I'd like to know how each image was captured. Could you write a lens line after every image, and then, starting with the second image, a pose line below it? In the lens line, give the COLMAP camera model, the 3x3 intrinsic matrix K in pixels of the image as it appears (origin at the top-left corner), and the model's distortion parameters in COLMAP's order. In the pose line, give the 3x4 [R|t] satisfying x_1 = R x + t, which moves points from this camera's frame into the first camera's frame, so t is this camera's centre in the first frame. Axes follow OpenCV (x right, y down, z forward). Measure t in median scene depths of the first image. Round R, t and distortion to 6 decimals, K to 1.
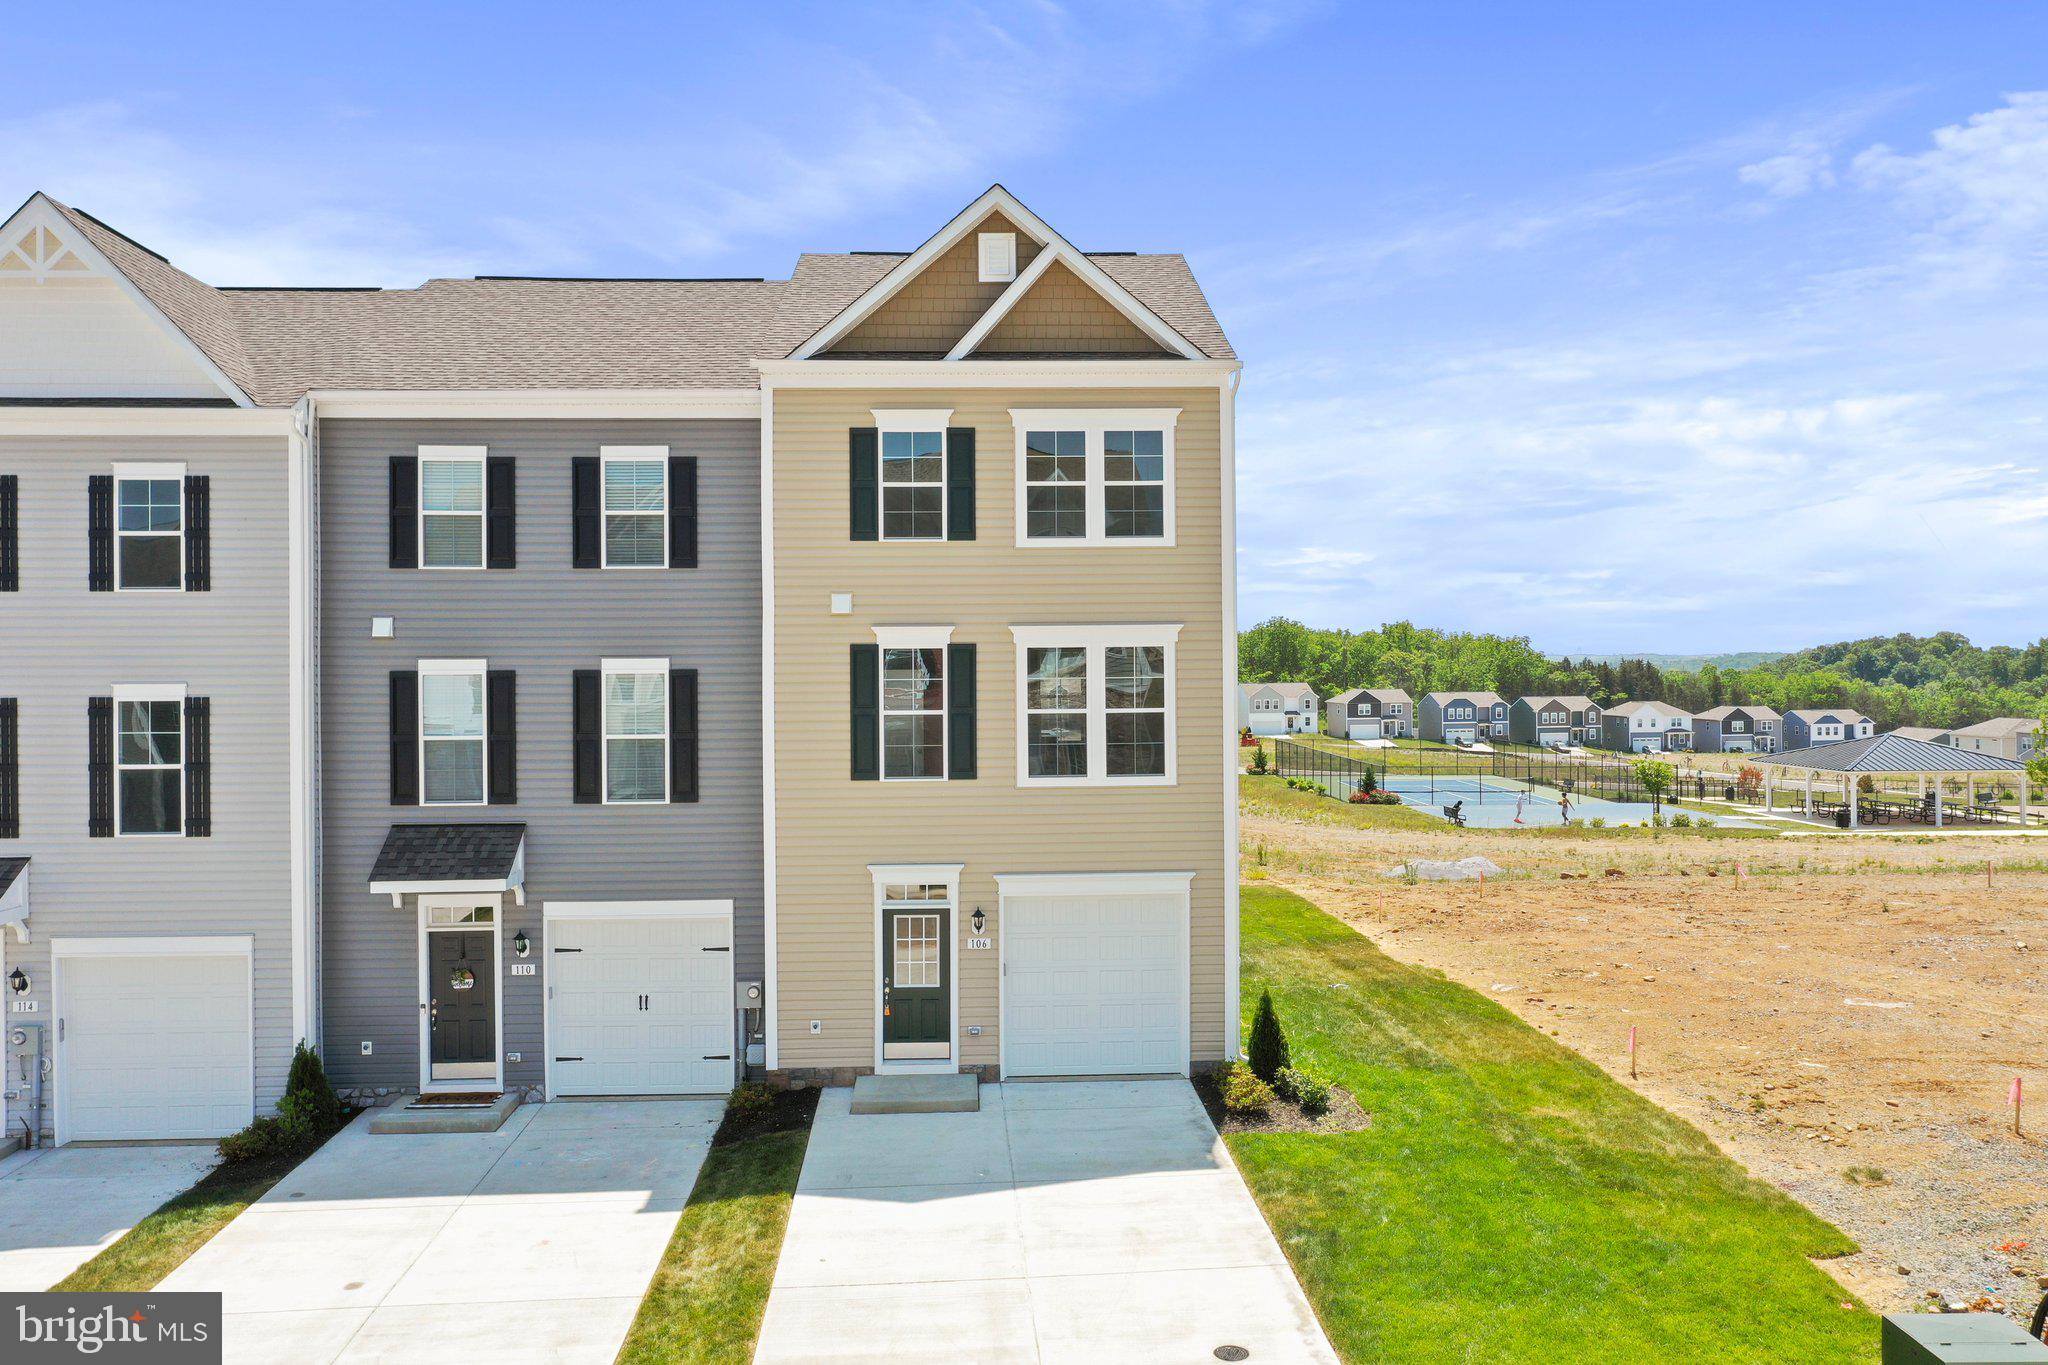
lens RADIAL K [[1649.9, 0, 1037.2], [0, 1649.9, 665.2], [0, 0, 1]] dist [-0.001448, 0.016835]
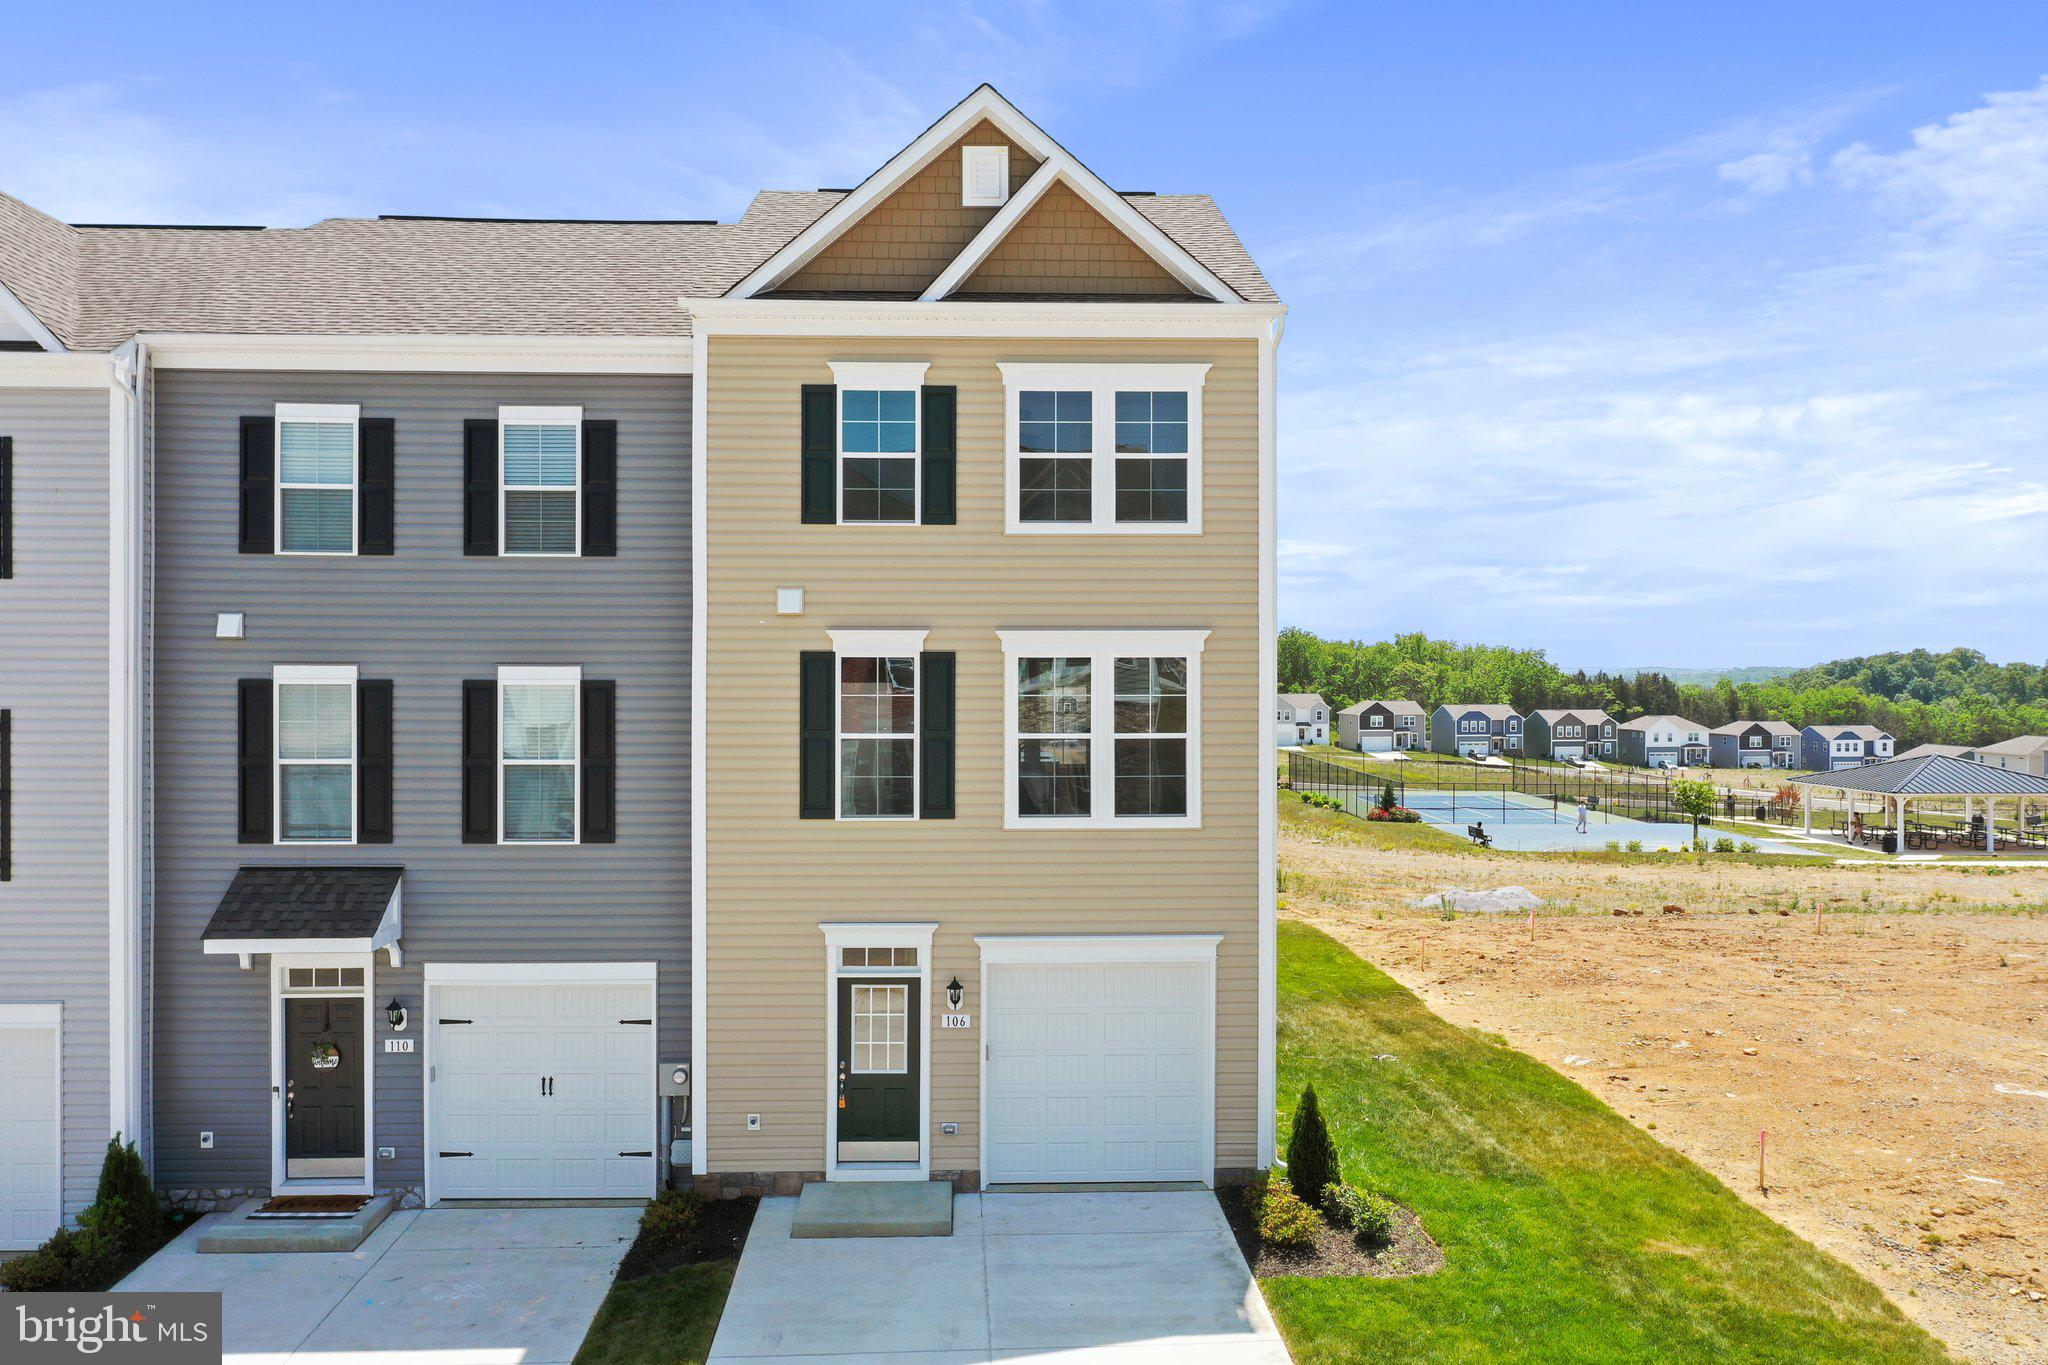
lens RADIAL K [[1649.9, 0, 1030.6], [0, 1649.9, 674.6], [0, 0, 1]] dist [-0.001448, 0.016835]
pose [[0.999914, 0.008571, -0.009961, 0.008050], [-0.008564, 0.999963, 0.000759, -0.002684], [0.009967, -0.000673, 0.999950, 0.185194]]
